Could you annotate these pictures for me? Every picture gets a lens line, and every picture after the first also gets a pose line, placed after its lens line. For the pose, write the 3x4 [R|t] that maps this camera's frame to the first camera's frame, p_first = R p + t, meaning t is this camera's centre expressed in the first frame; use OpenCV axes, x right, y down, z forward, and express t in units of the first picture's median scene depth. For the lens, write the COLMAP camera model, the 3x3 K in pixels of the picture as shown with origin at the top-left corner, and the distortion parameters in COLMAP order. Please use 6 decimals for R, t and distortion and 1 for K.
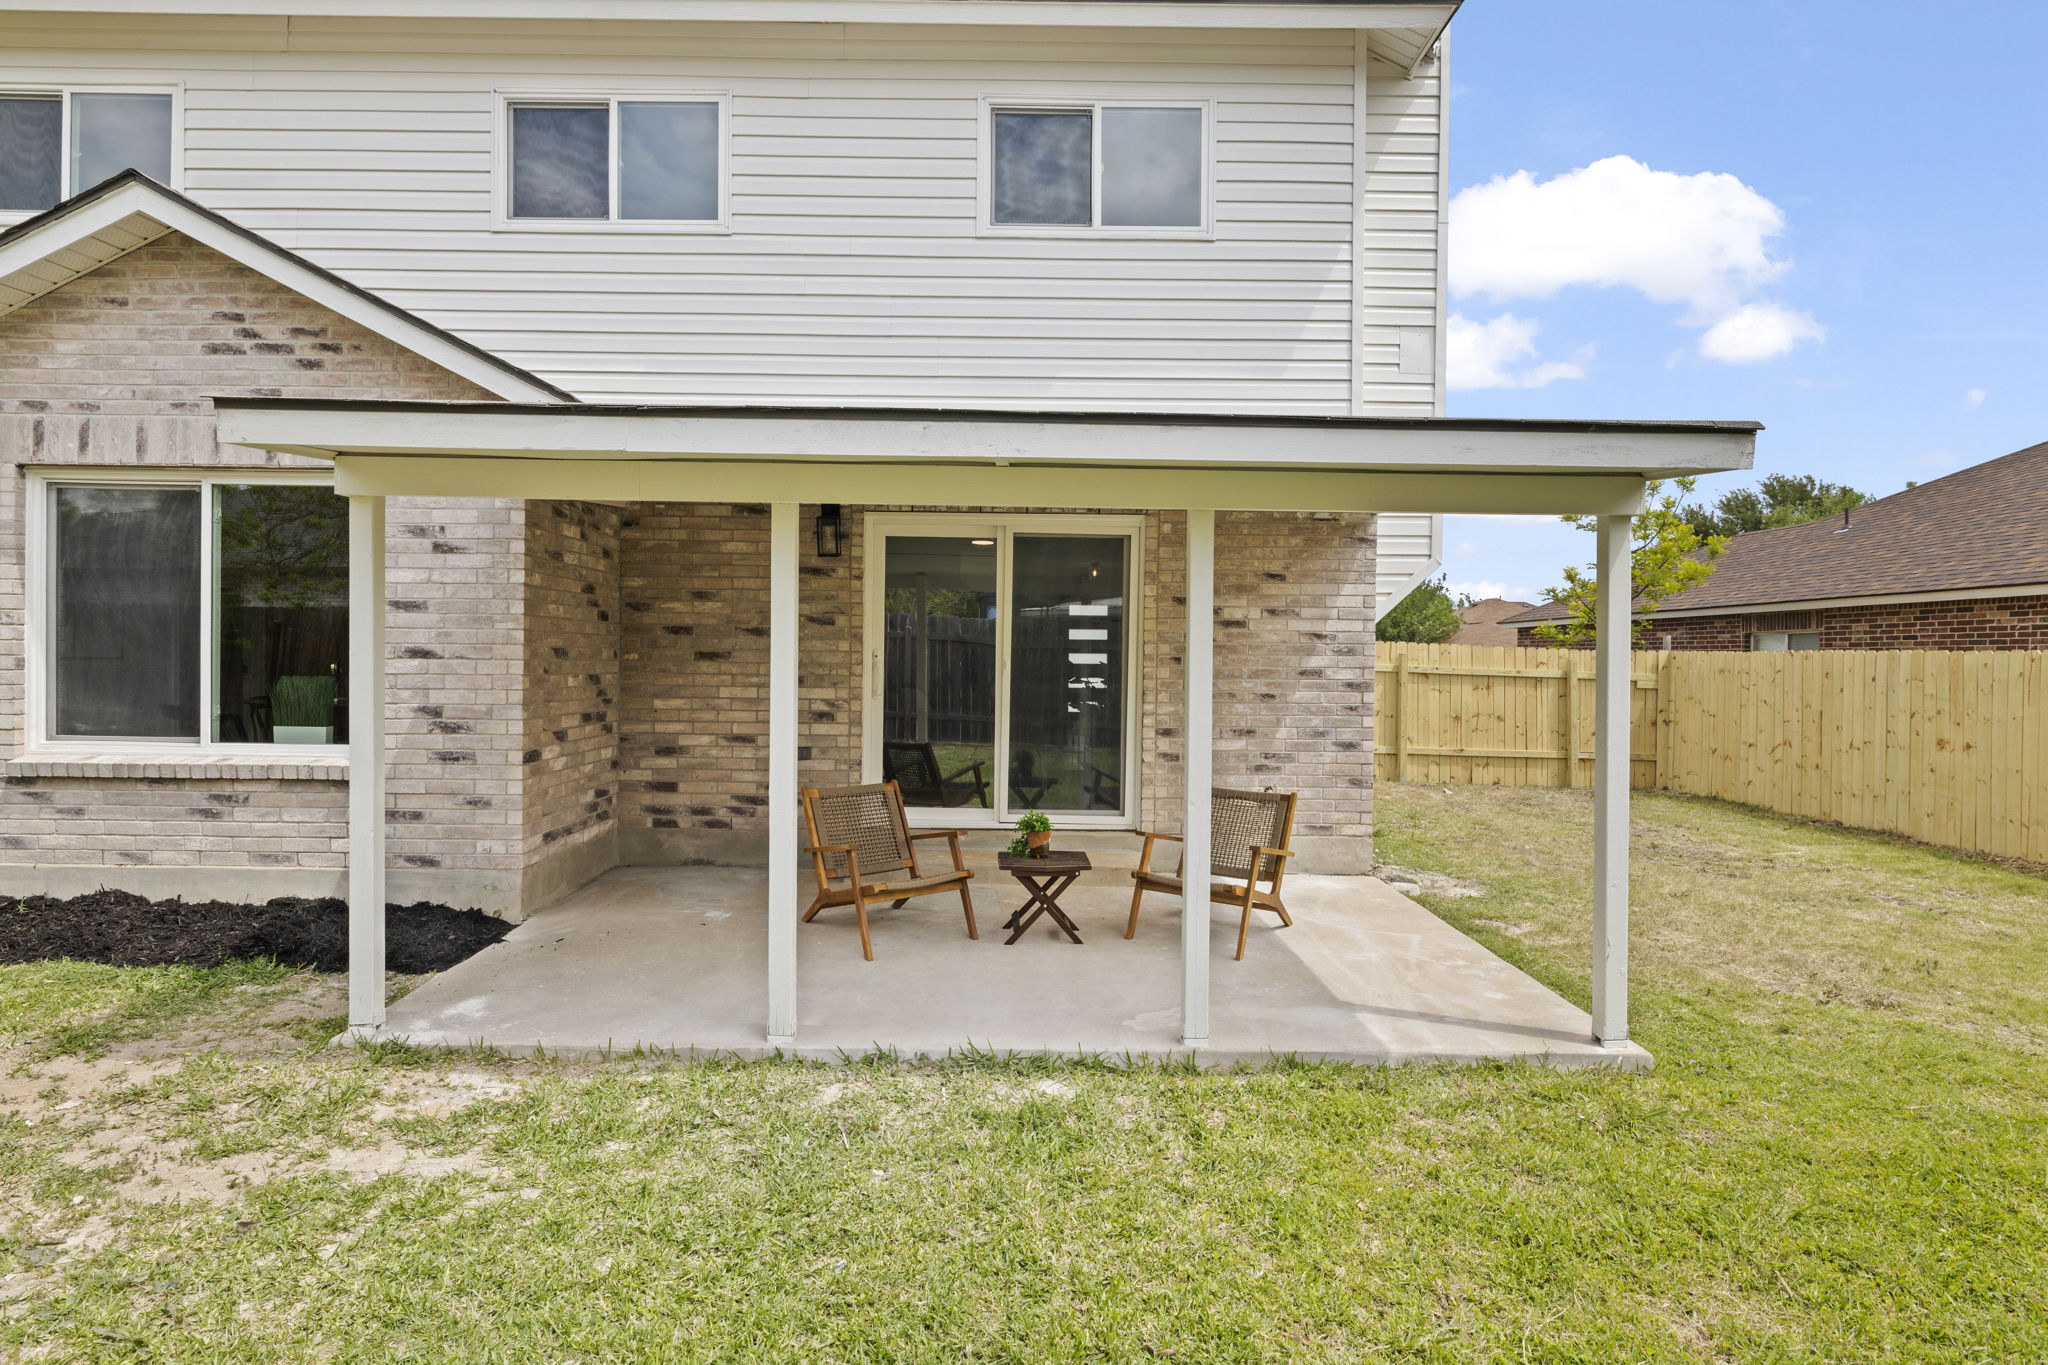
lens RADIAL K [[1099.3, 0, 1022.3], [0, 1099.3, 684.7], [0, 0, 1]] dist [-0.002457, 0.002130]
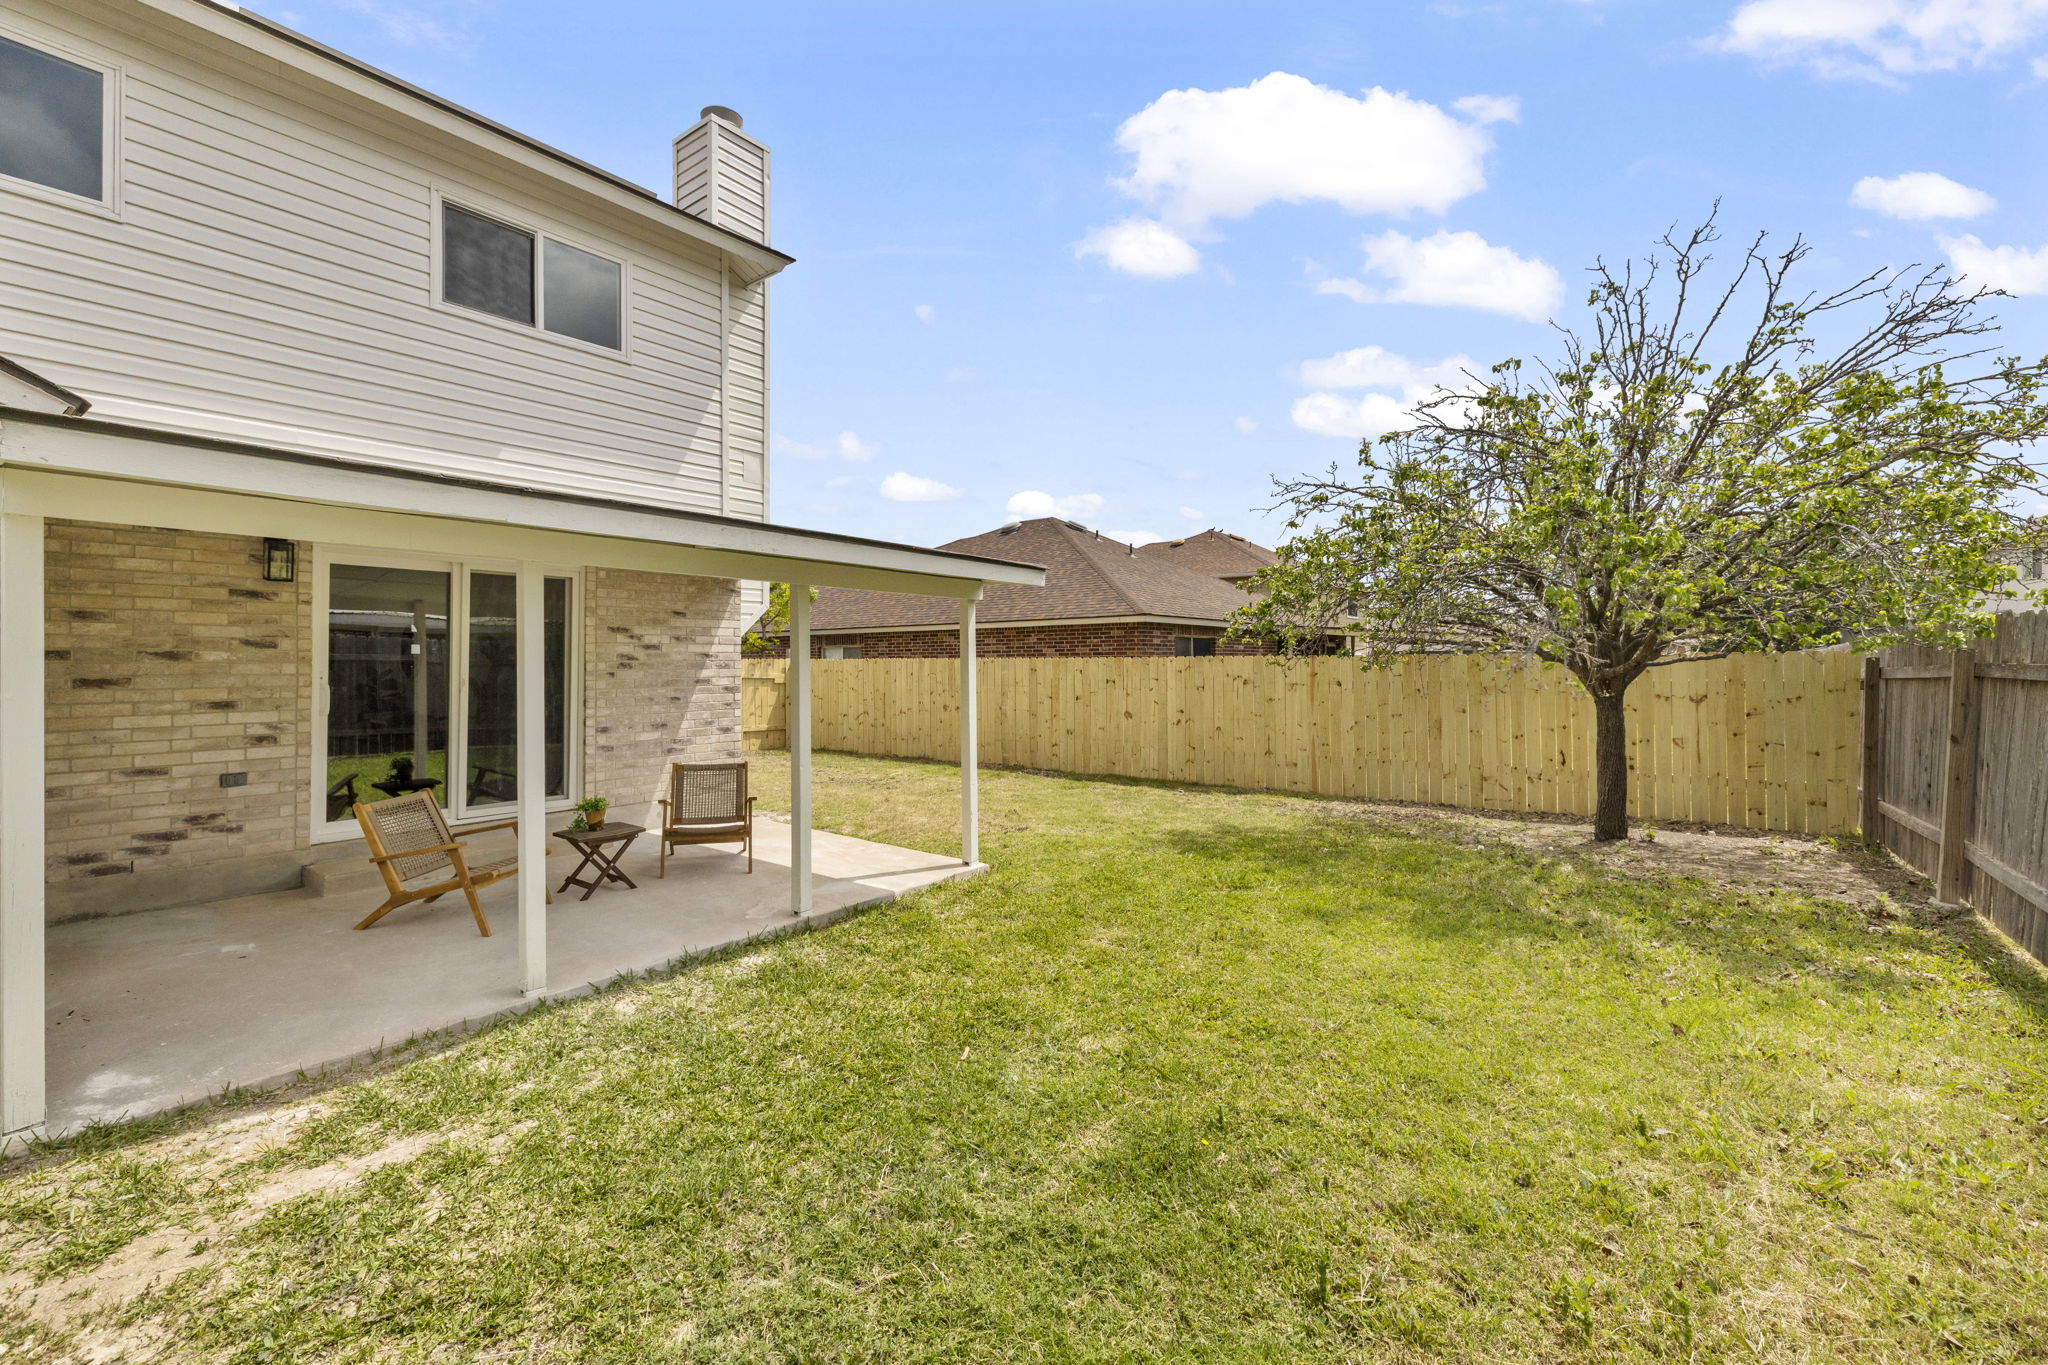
lens RADIAL K [[843.0, 0, 1023.8], [0, 843.0, 670.6], [0, 0, 1]] dist [0.000842, 0.000050]
pose [[0.620357, -0.021458, 0.784026, -0.352126], [0.032049, 0.999484, 0.001997, -0.013484], [-0.783665, 0.023888, 0.620725, -0.016899]]
